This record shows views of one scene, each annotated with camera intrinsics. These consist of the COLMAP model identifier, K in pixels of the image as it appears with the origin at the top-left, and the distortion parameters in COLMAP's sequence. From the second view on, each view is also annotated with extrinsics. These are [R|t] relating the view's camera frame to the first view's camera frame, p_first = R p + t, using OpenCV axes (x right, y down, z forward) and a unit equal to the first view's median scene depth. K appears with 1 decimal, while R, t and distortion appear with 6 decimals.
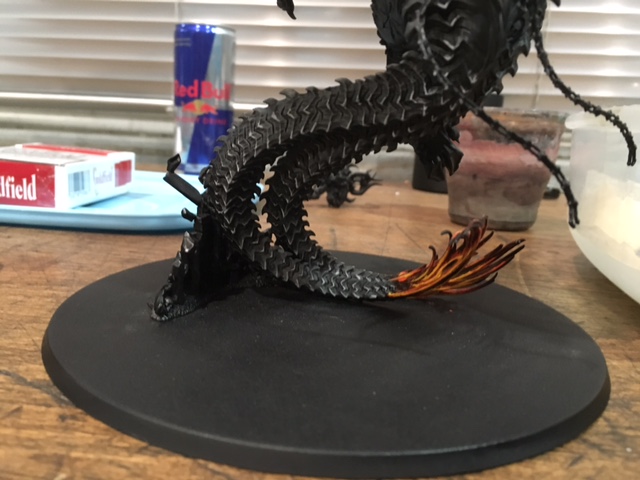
lens RADIAL K [[540.4, 0, 319.4], [0, 540.4, 237.5], [0, 0, 1]] dist [0.050943, -0.033538]
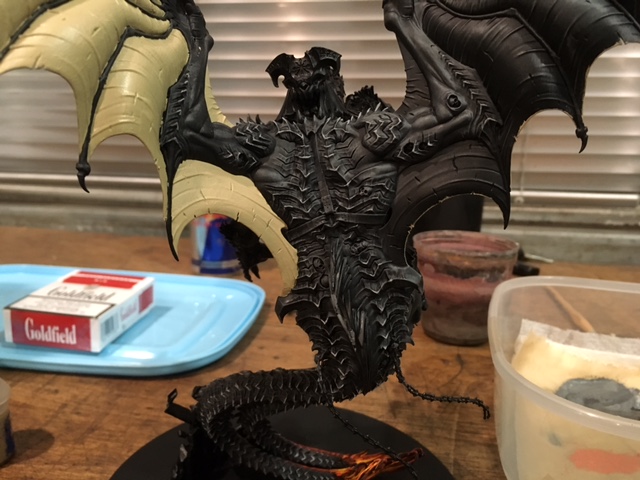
lens RADIAL K [[540.4, 0, 320.6], [0, 540.4, 242.1], [0, 0, 1]] dist [0.050943, -0.033538]
pose [[0.998432, -0.019706, -0.052393, 0.131558], [0.020659, 0.999630, 0.017693, -0.369390], [0.052025, -0.018748, 0.998470, -0.253918]]
